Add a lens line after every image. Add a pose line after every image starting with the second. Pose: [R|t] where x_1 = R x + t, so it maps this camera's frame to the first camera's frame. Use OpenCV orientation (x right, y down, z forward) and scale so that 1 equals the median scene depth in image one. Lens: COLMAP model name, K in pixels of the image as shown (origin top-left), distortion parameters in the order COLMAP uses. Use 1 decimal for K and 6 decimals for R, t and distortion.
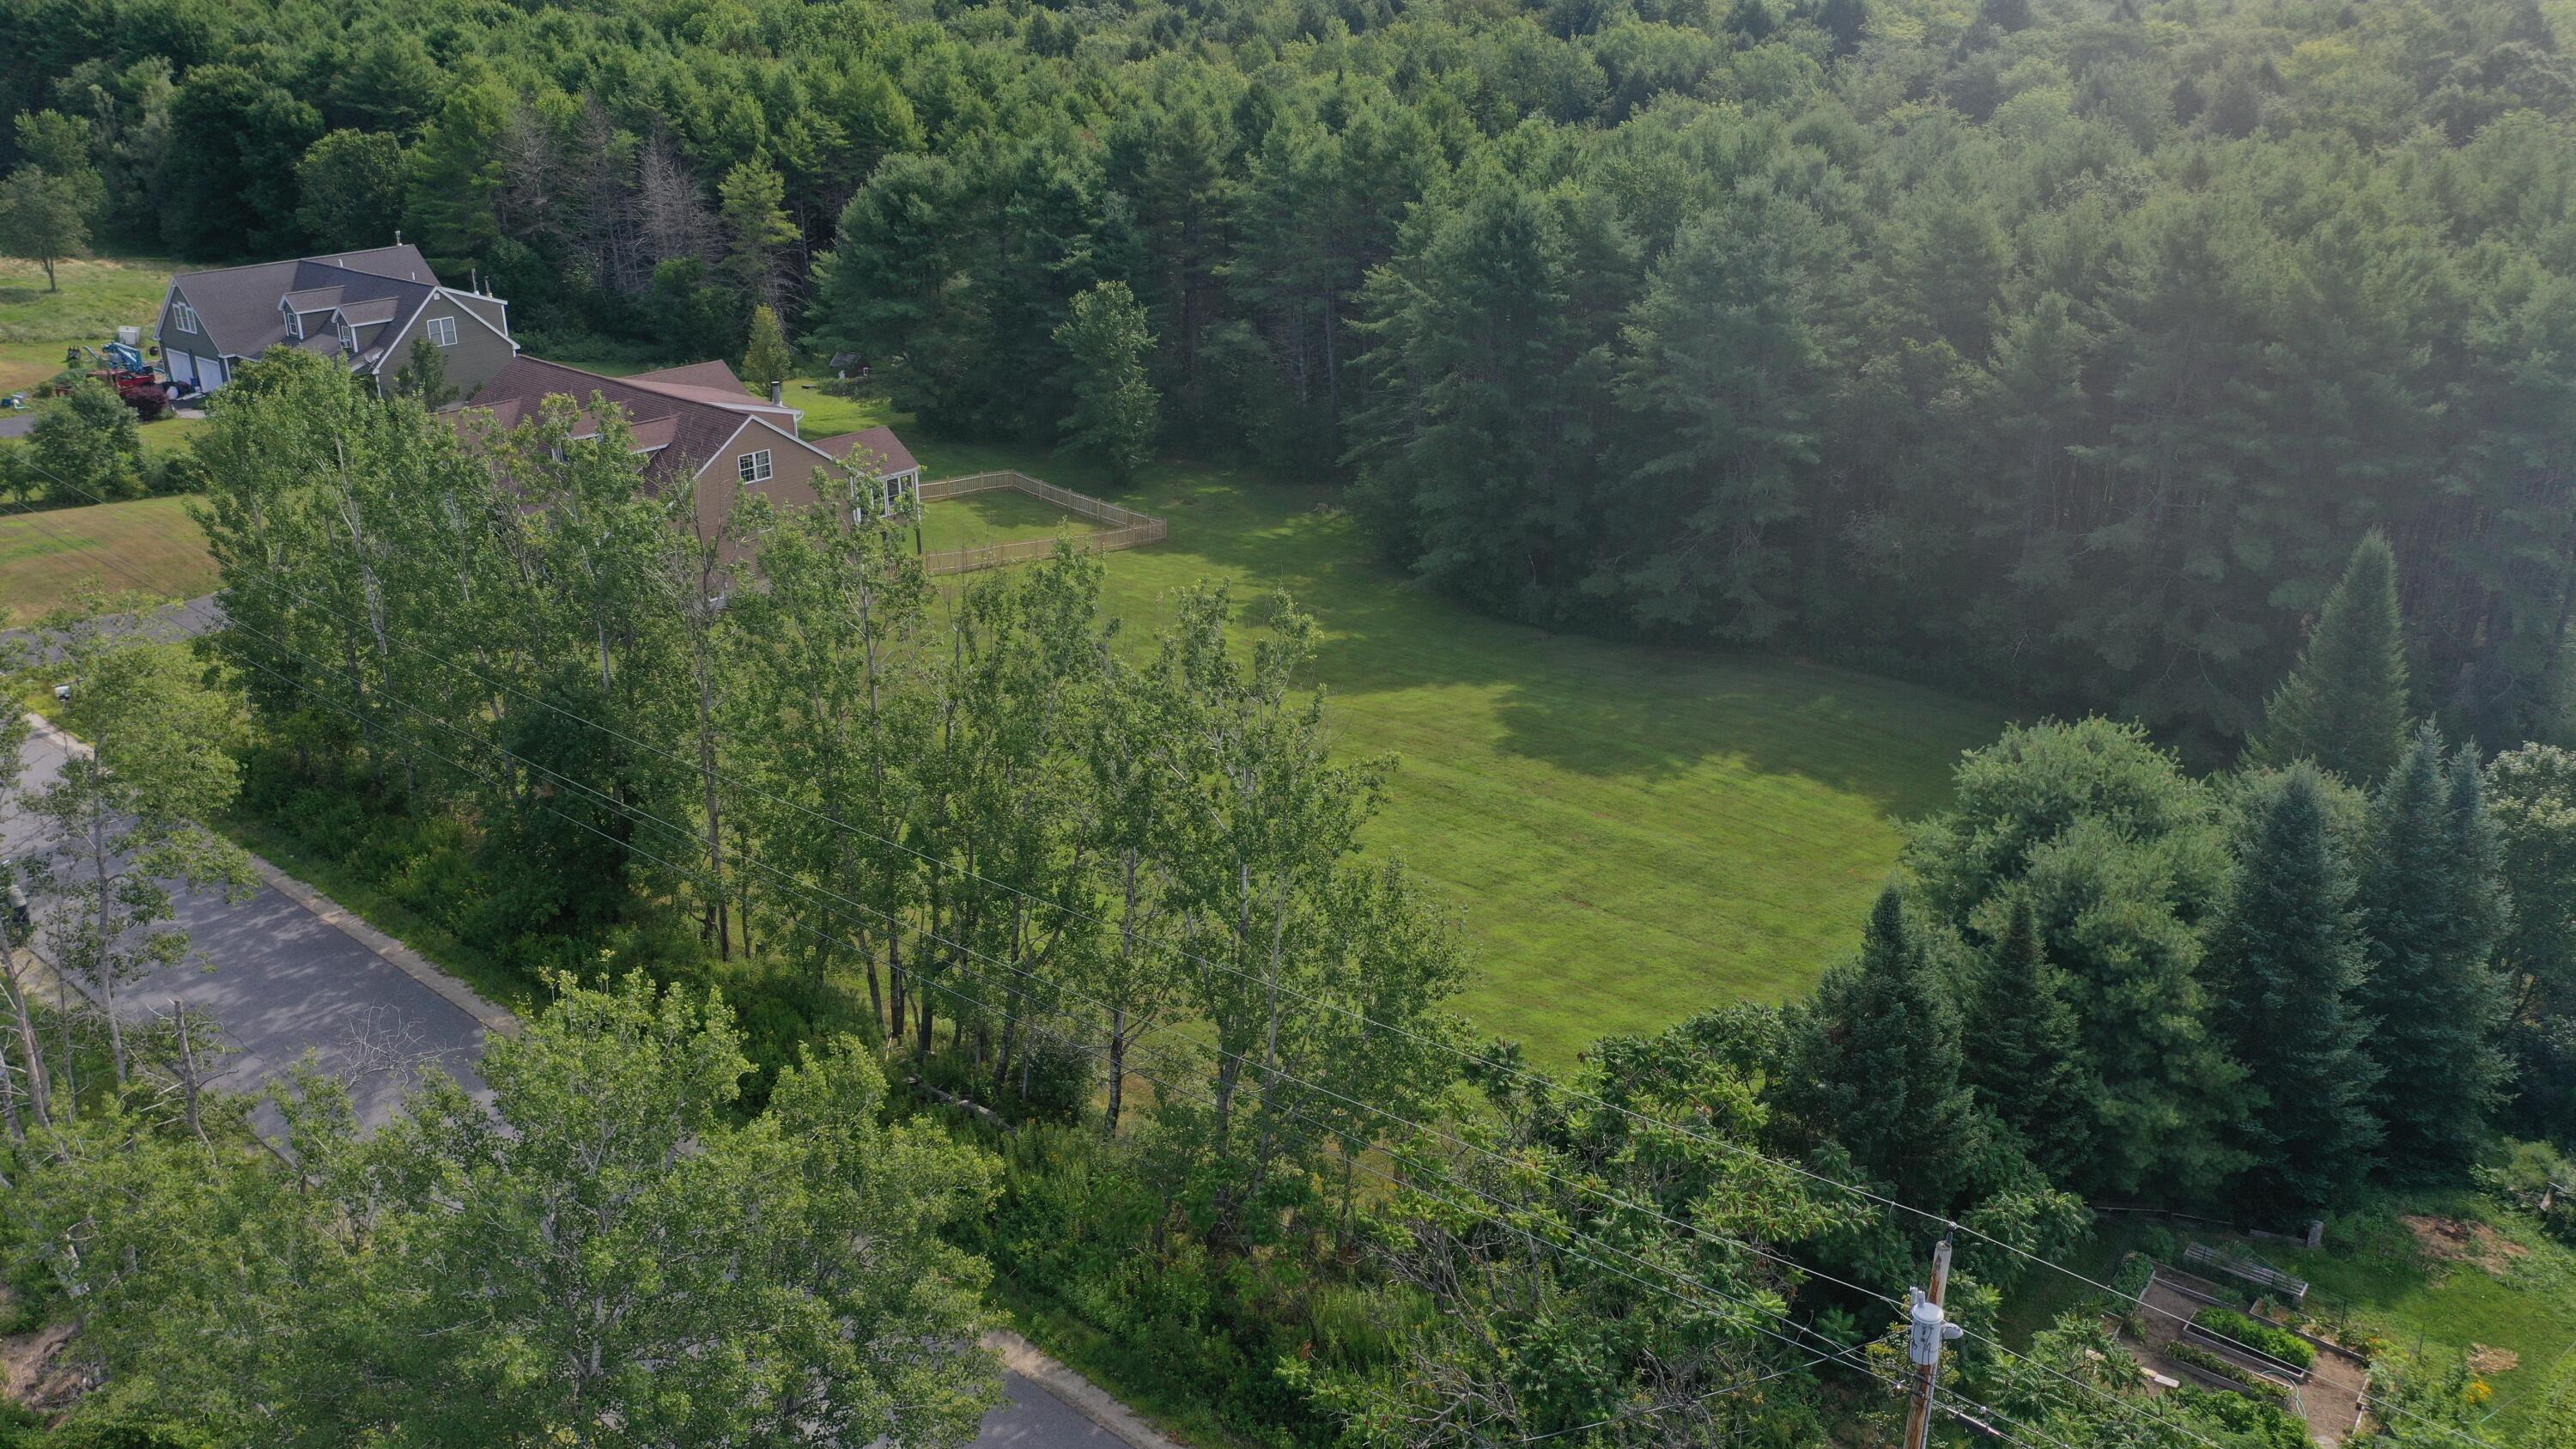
lens RADIAL K [[2029.0, 0, 1292.9], [0, 2029.0, 724.9], [0, 0, 1]] dist [-0.008196, -0.001974]
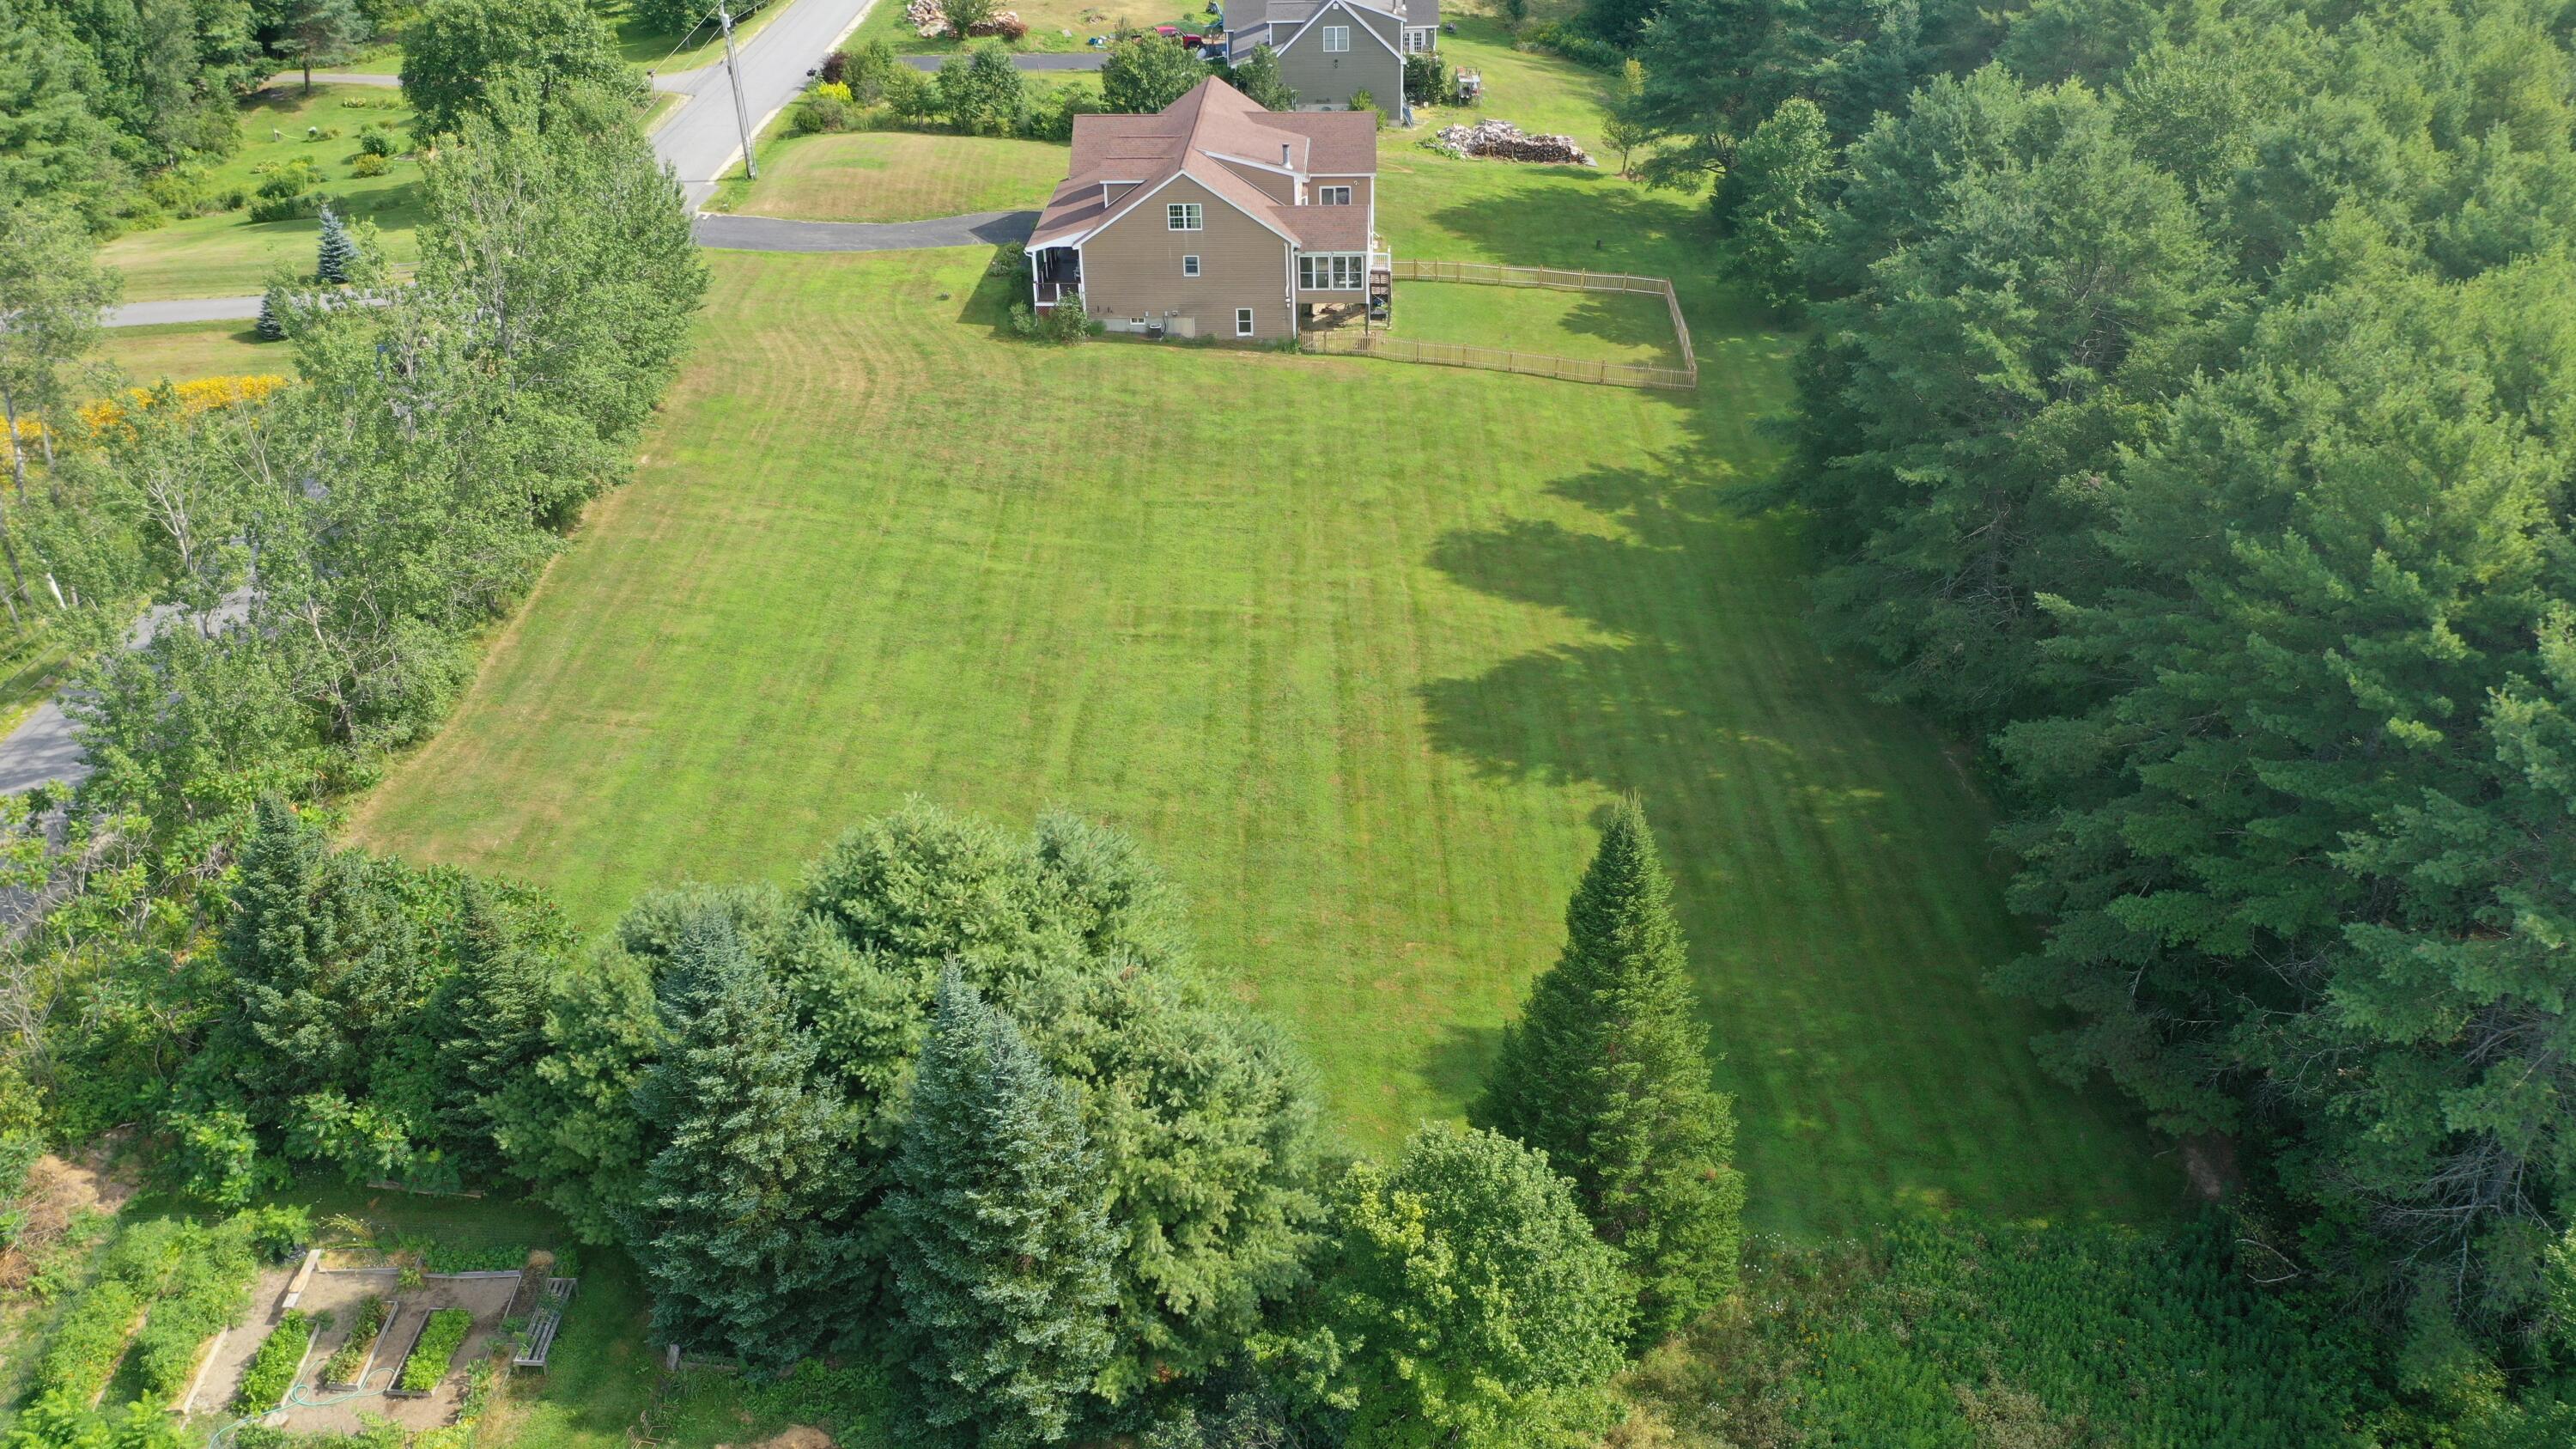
lens RADIAL K [[2029.0, 0, 1289.0], [0, 2029.0, 721.7], [0, 0, 1]] dist [-0.008196, -0.001974]
pose [[0.631092, 0.382394, -0.674906, 0.486671], [-0.270592, 0.923922, 0.270459, -0.145205], [0.726982, 0.011940, 0.686553, 0.215863]]
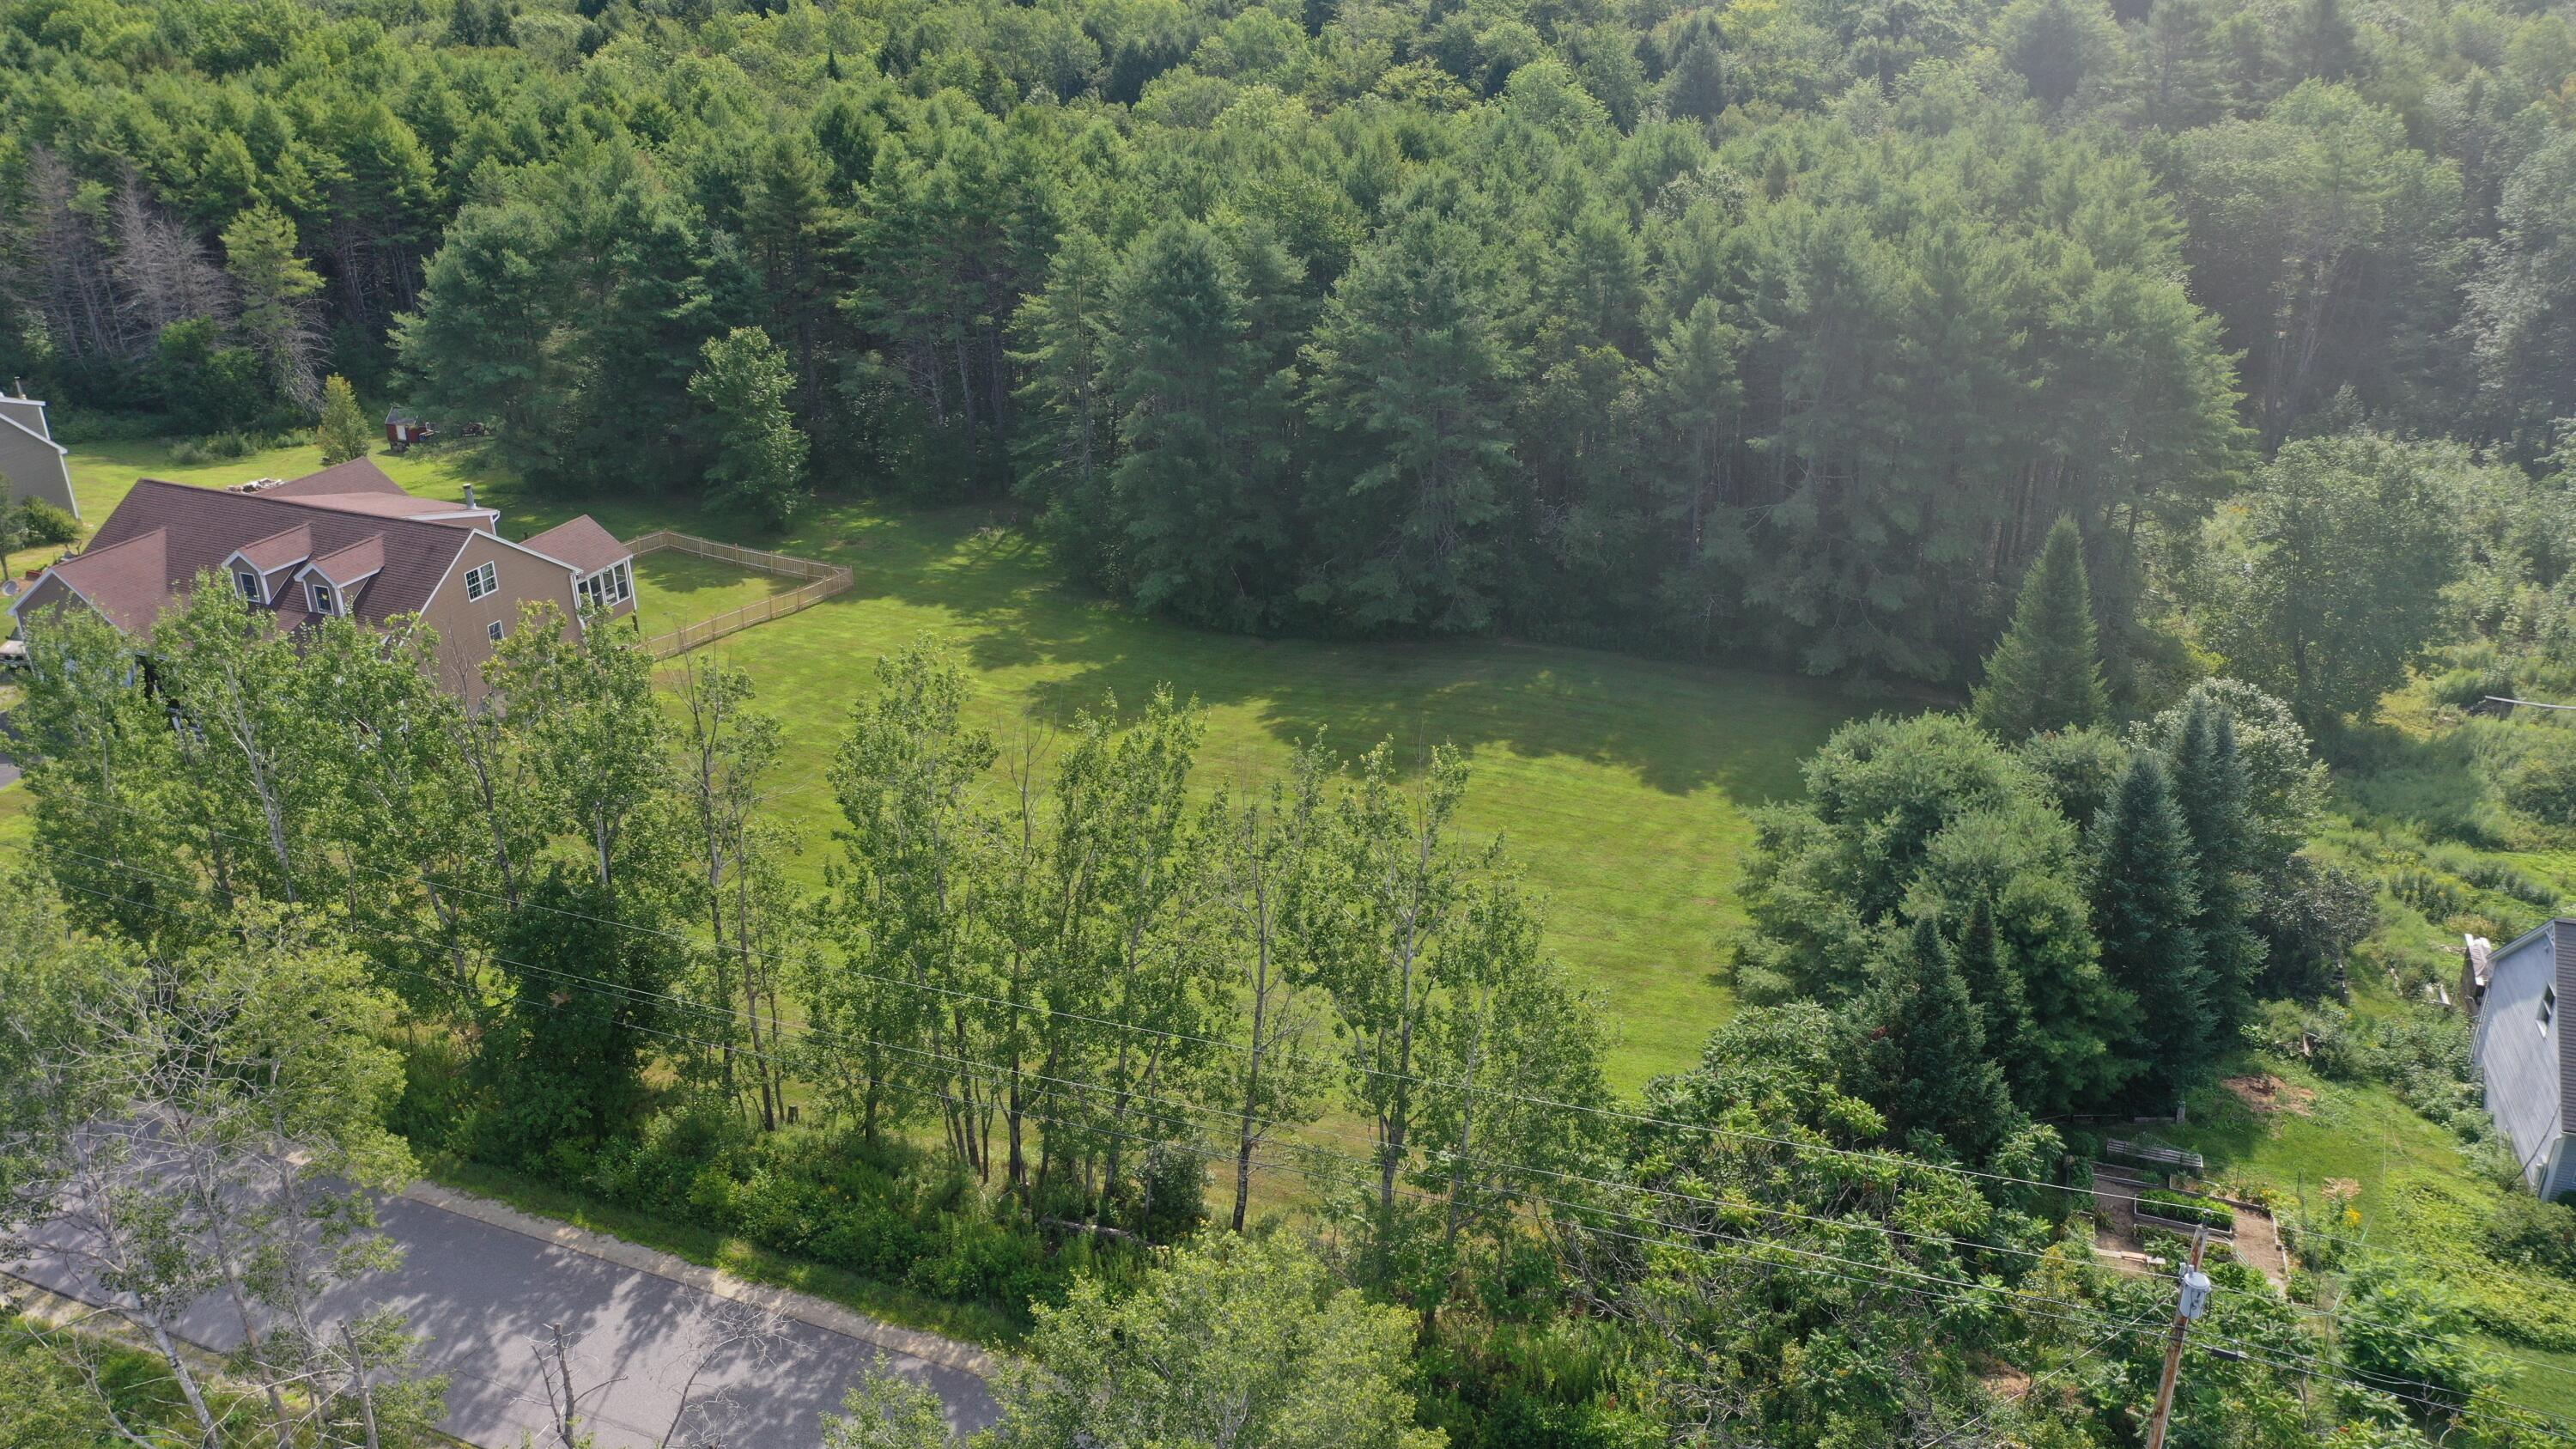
lens RADIAL K [[2029.0, 0, 1300.0], [0, 2029.0, 726.7], [0, 0, 1]] dist [-0.008196, -0.001974]
pose [[0.951268, -0.138191, 0.275669, -0.132158], [0.126641, 0.990171, 0.059358, -0.051939], [-0.281162, -0.021554, 0.959418, -0.020143]]
